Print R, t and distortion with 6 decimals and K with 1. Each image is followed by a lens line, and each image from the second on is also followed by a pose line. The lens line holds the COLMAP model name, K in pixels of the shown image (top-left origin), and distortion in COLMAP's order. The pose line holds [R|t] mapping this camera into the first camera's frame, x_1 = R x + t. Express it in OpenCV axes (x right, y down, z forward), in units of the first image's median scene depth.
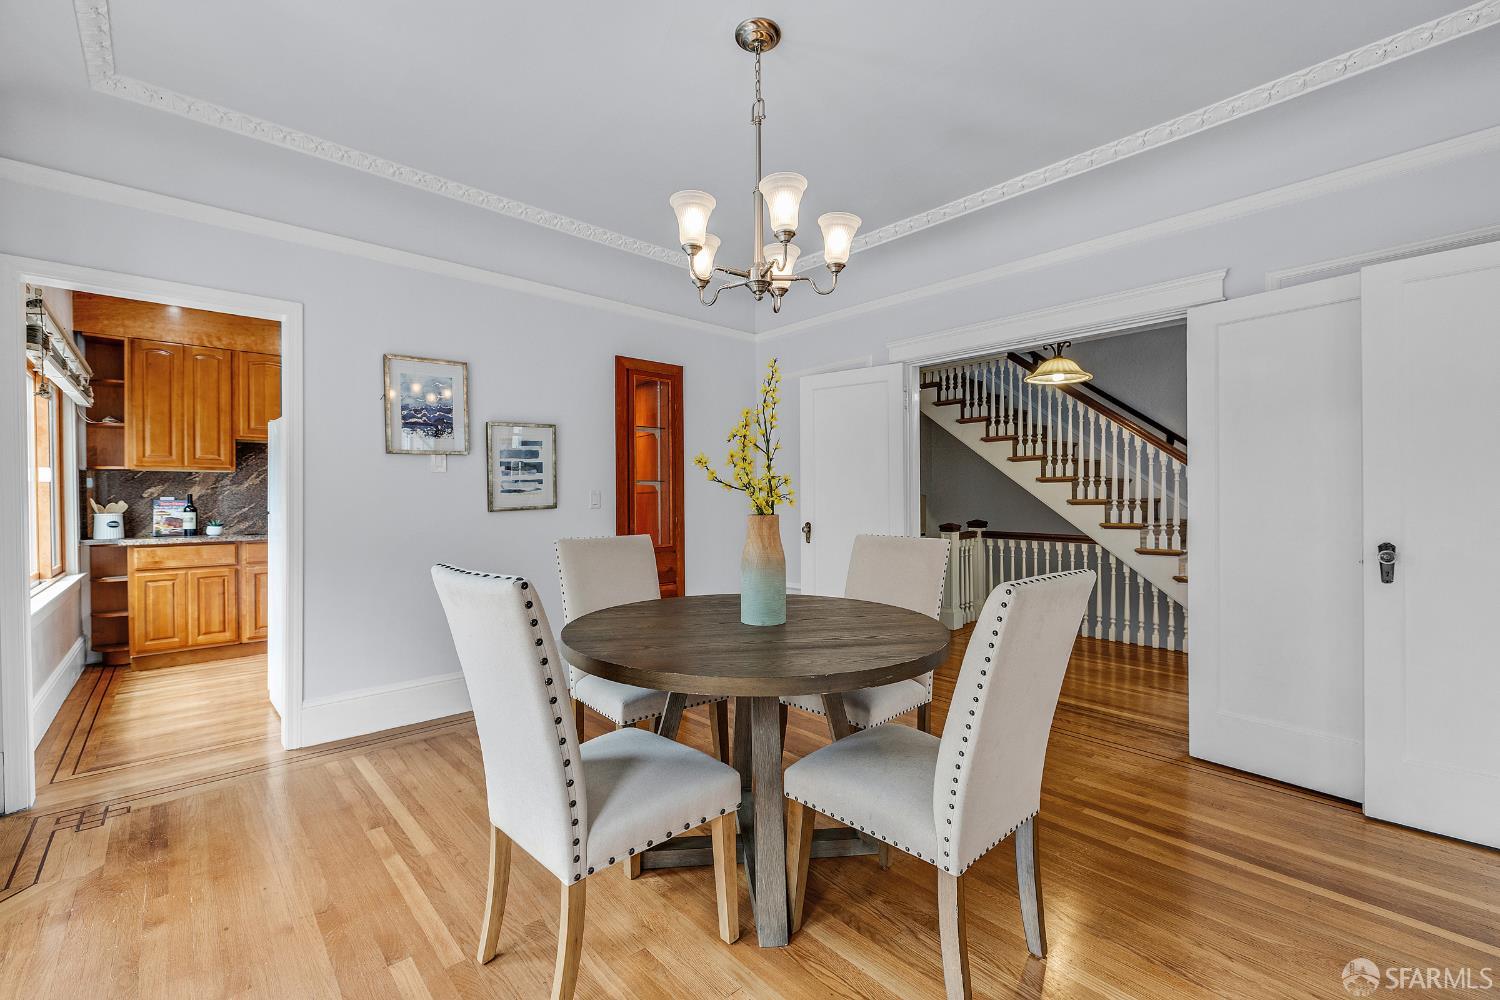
lens RADIAL K [[627.8, 0, 744.2], [0, 627.8, 498.0], [0, 0, 1]] dist [-0.001968, 0.000109]
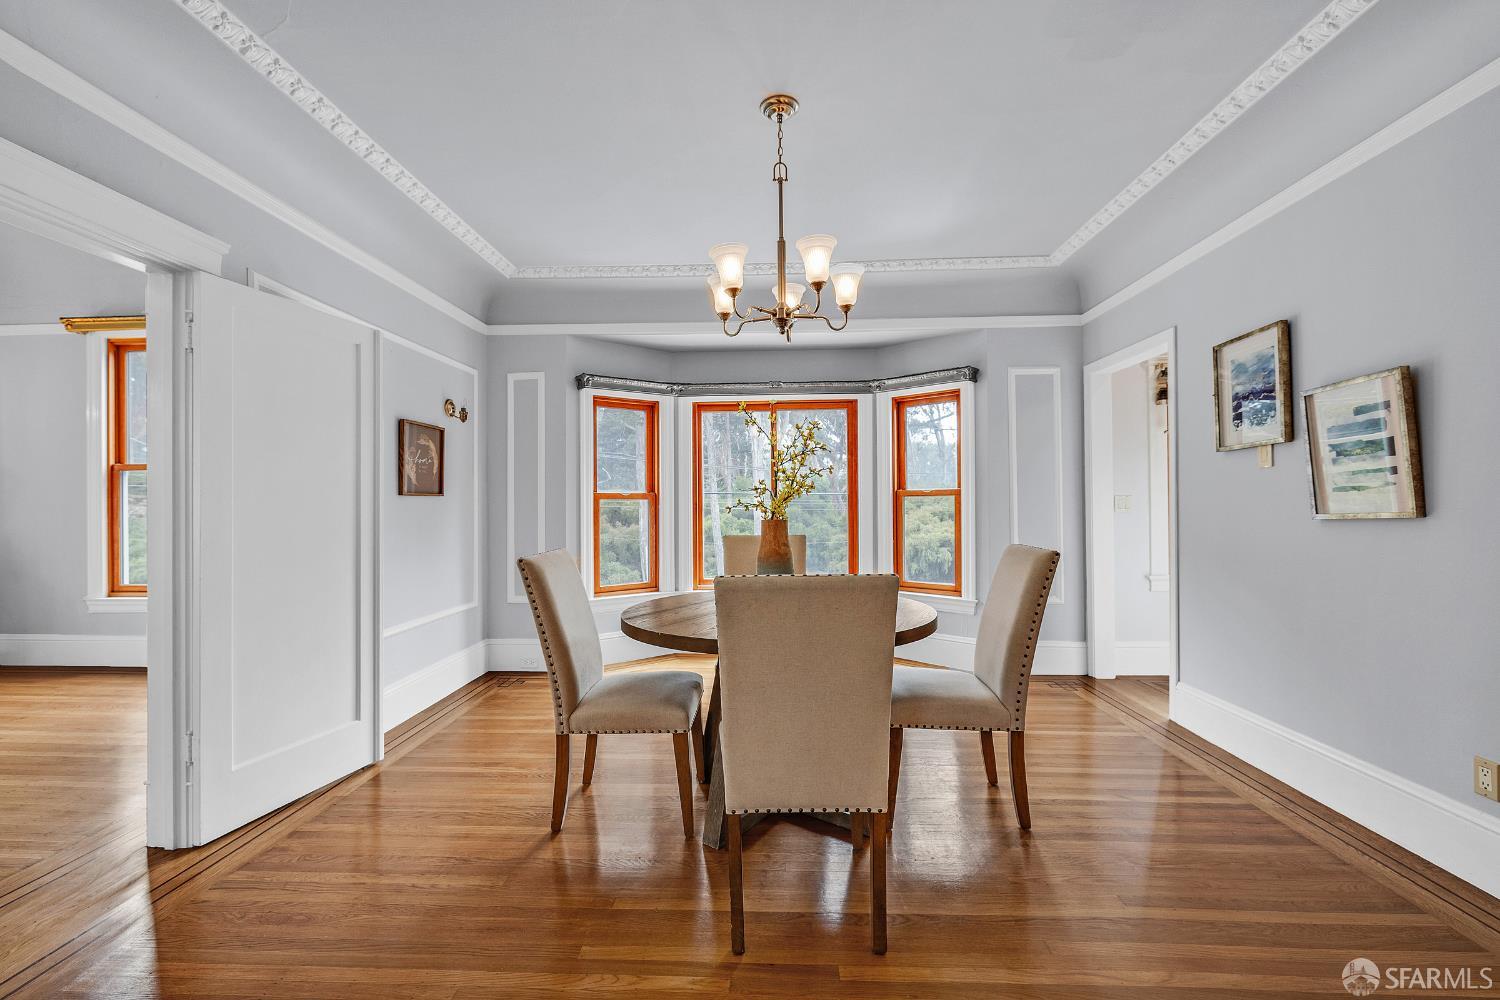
lens RADIAL K [[627.8, 0, 743.0], [0, 627.8, 502.4], [0, 0, 1]] dist [-0.001968, 0.000109]
pose [[-0.707980, 0.008956, -0.706176, 0.515066], [0.014708, 0.999890, -0.002065, -0.004849], [0.706079, -0.011848, -0.708034, 1.020328]]
